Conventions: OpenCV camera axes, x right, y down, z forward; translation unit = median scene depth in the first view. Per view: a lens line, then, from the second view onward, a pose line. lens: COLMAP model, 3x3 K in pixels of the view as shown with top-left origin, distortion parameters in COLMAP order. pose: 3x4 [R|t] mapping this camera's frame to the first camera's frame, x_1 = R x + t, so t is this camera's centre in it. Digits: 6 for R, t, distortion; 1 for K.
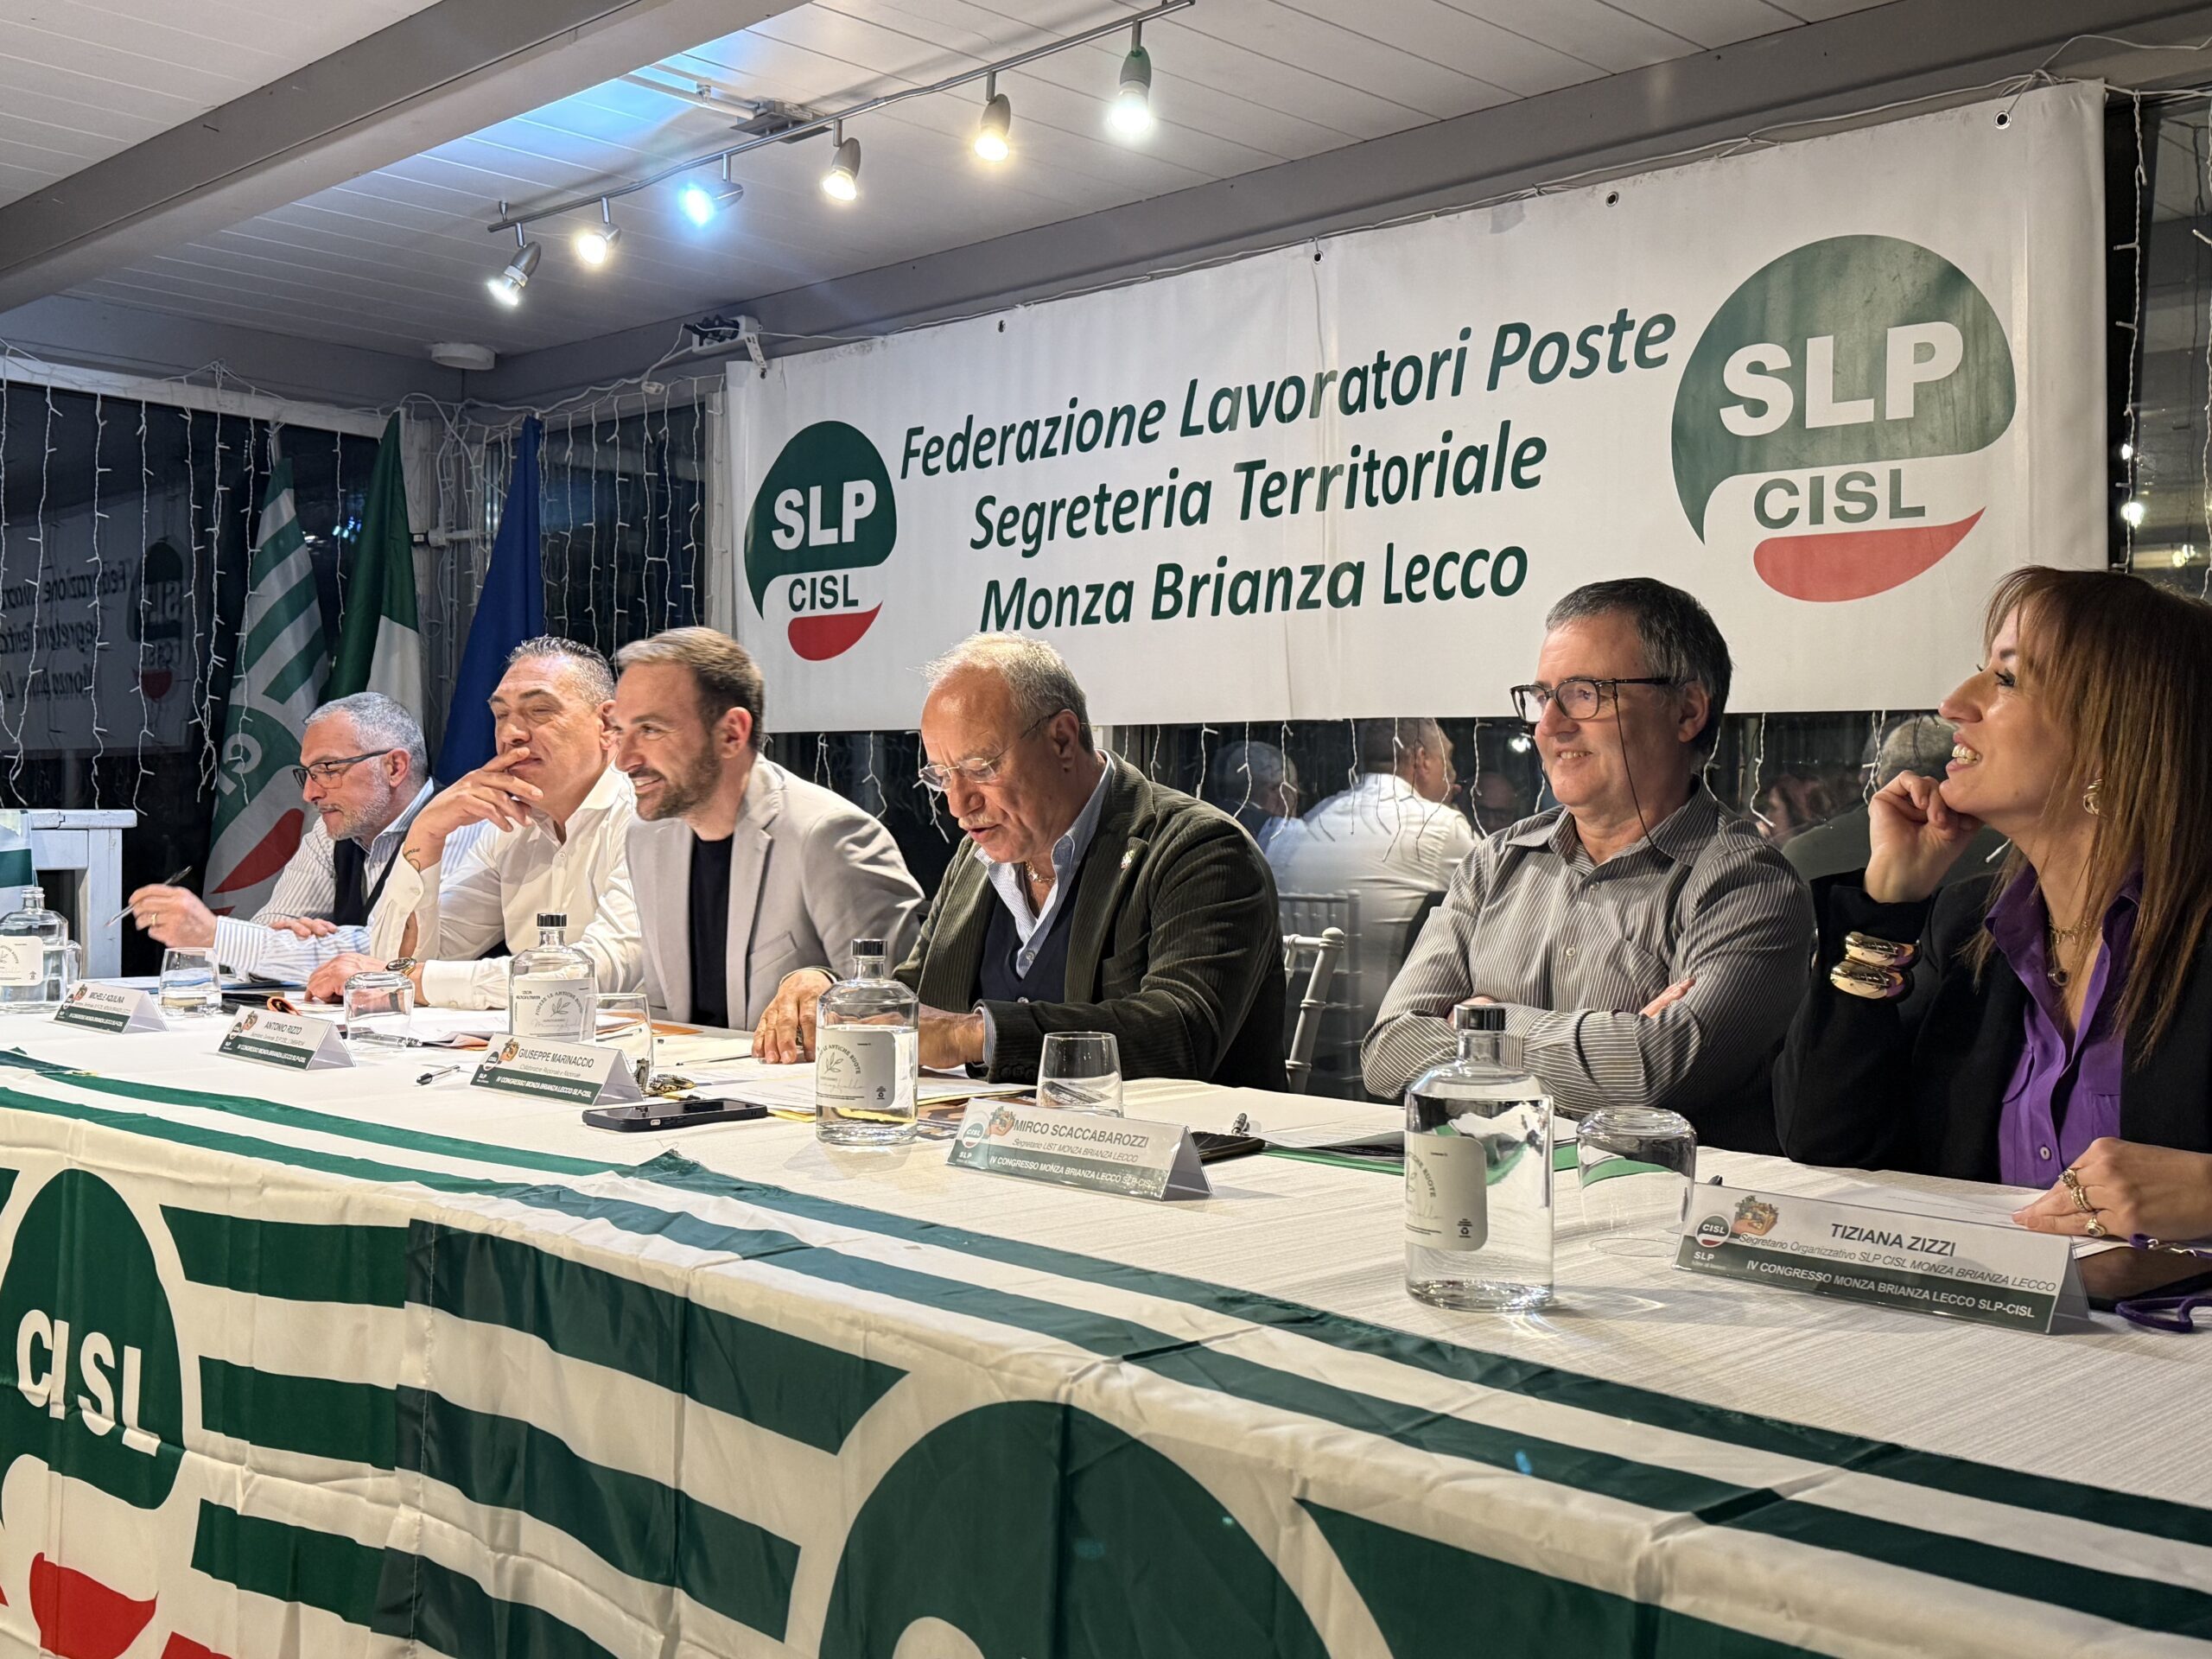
lens RADIAL K [[2294.7, 0, 1106.0], [0, 2294.7, 829.5], [0, 0, 1]] dist [0.186254, -0.376346]
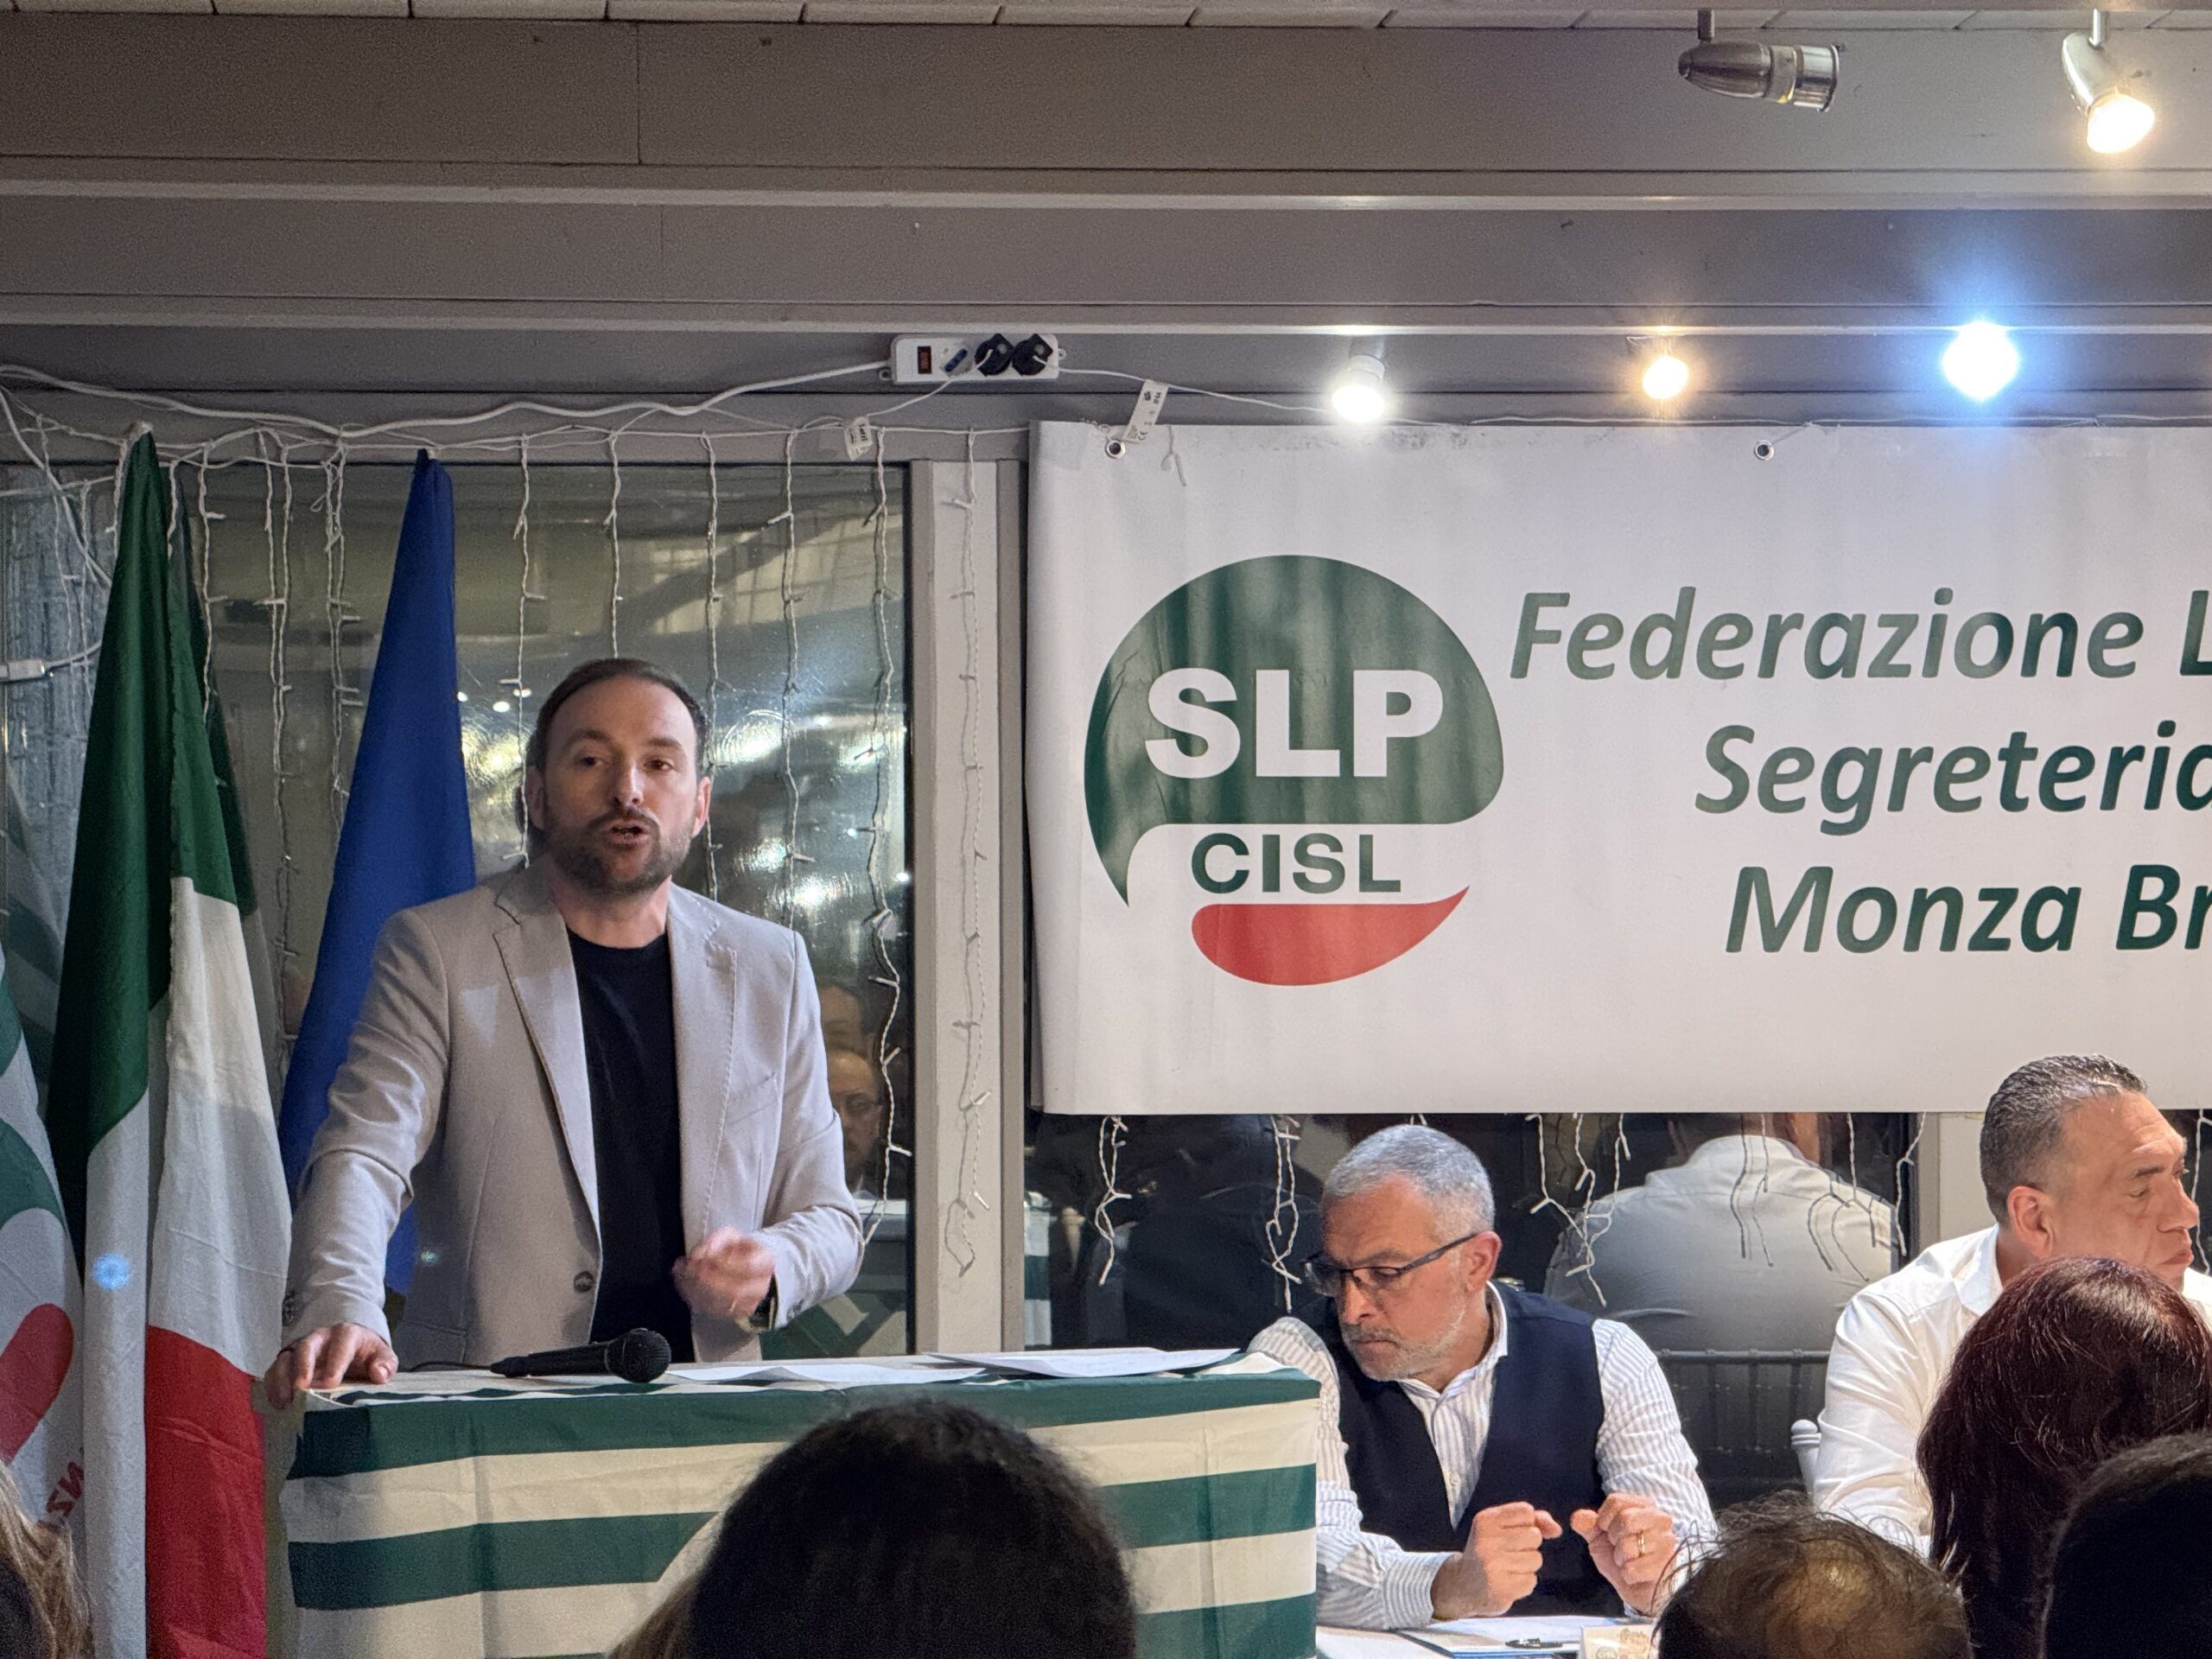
lens RADIAL K [[7829.8, 0, 1106.0], [0, 7829.8, 829.5], [0, 0, 1]] dist [0.208598, 2.155428]
pose [[0.647520, -0.015027, 0.761900, -2.002738], [0.016695, 0.999845, 0.005531, -0.154136], [-0.761866, 0.009138, 0.647671, -0.229999]]
